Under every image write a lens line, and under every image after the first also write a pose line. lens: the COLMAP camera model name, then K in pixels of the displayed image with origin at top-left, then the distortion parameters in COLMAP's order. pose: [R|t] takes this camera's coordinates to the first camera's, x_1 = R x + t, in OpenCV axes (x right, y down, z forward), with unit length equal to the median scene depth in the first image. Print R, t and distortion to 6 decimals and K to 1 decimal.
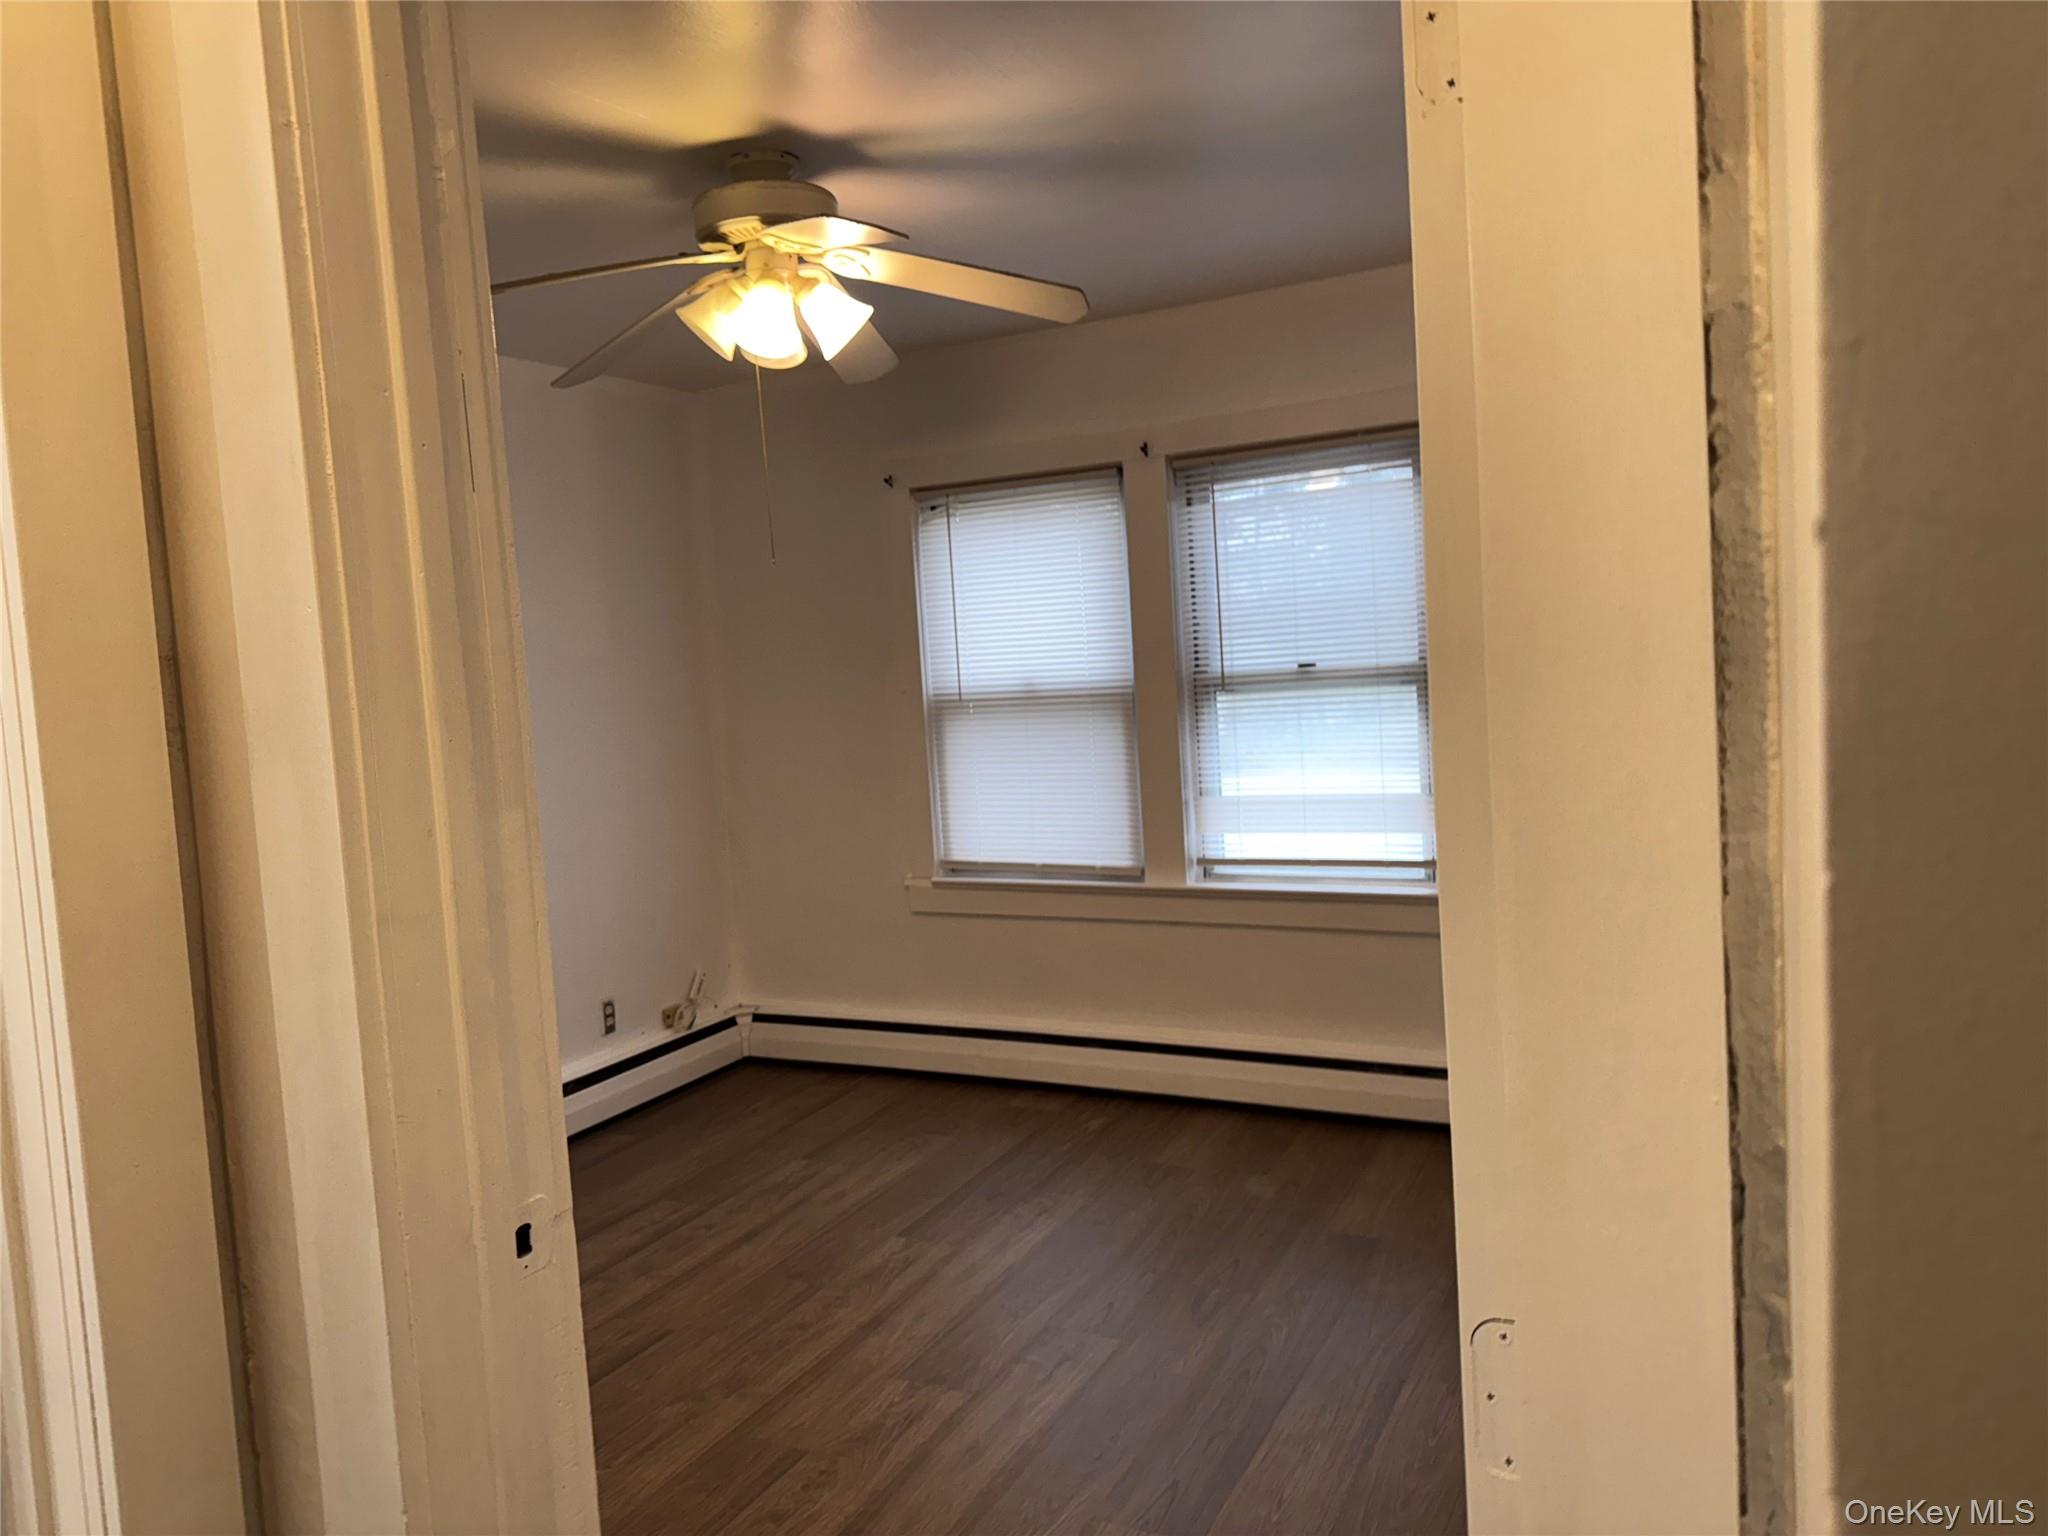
lens RADIAL K [[1470.1, 0, 1024.0], [0, 1470.1, 768.0], [0, 0, 1]] dist [0.008207, 0.606084]
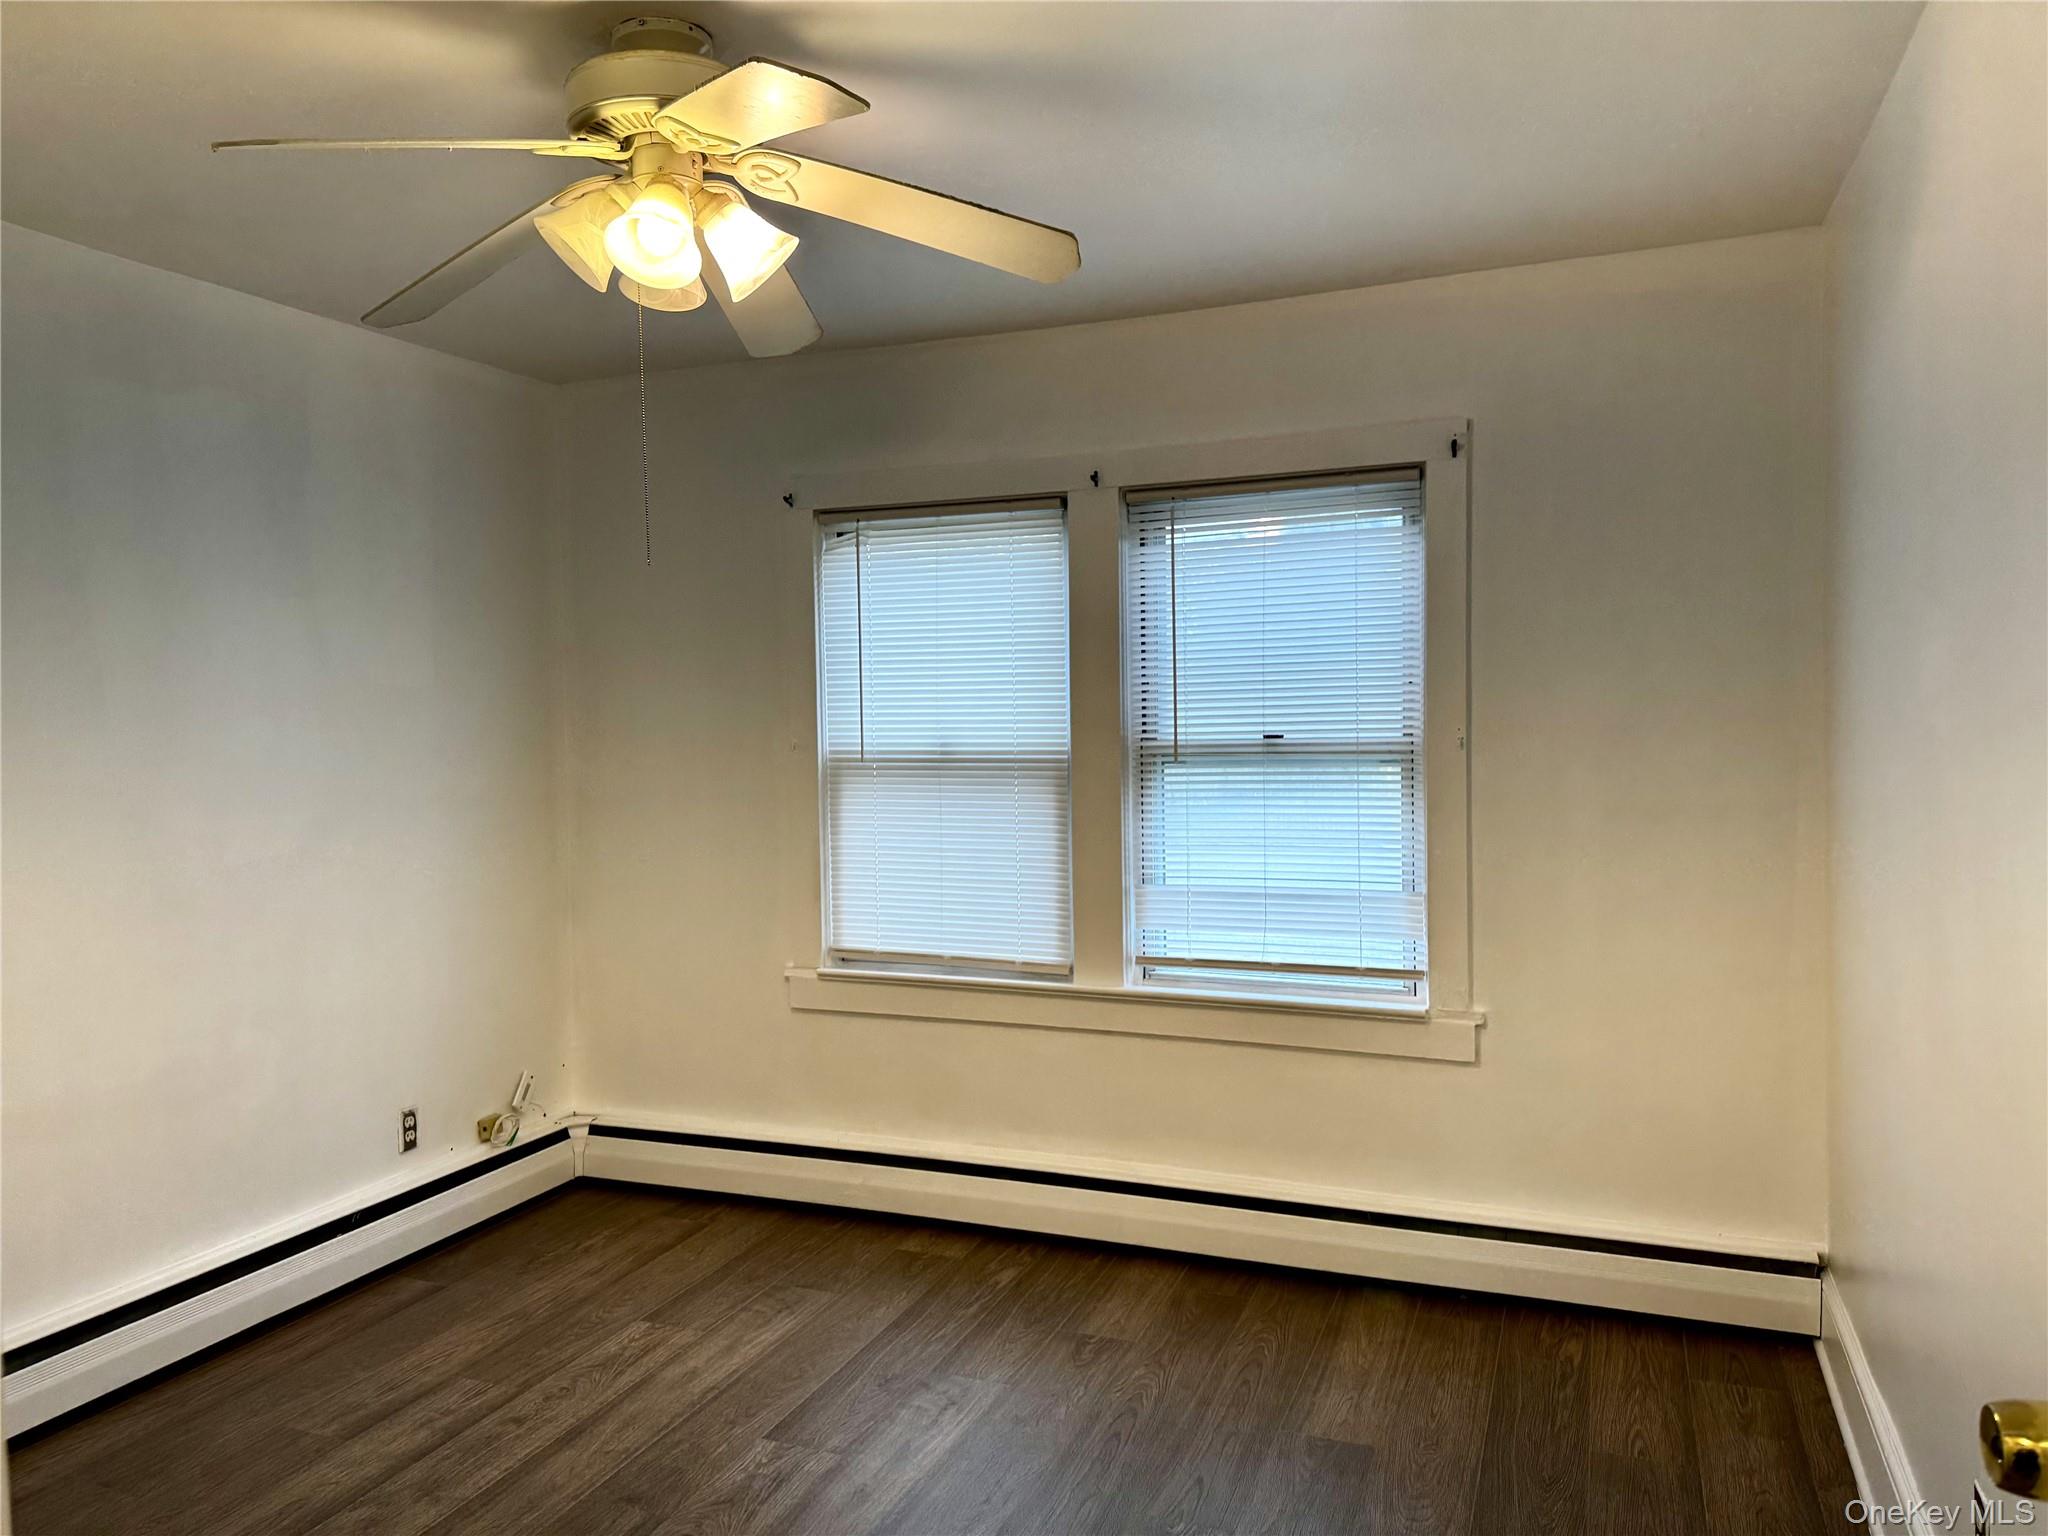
lens RADIAL K [[1435.3, 0, 1040.5], [0, 1435.3, 762.5], [0, 0, 1]] dist [0.067189, -0.070063]
pose [[0.993371, 0.041429, 0.107227, -0.032175], [-0.036266, 0.998107, -0.049661, -0.007782], [-0.109082, 0.045443, 0.992994, 0.175917]]
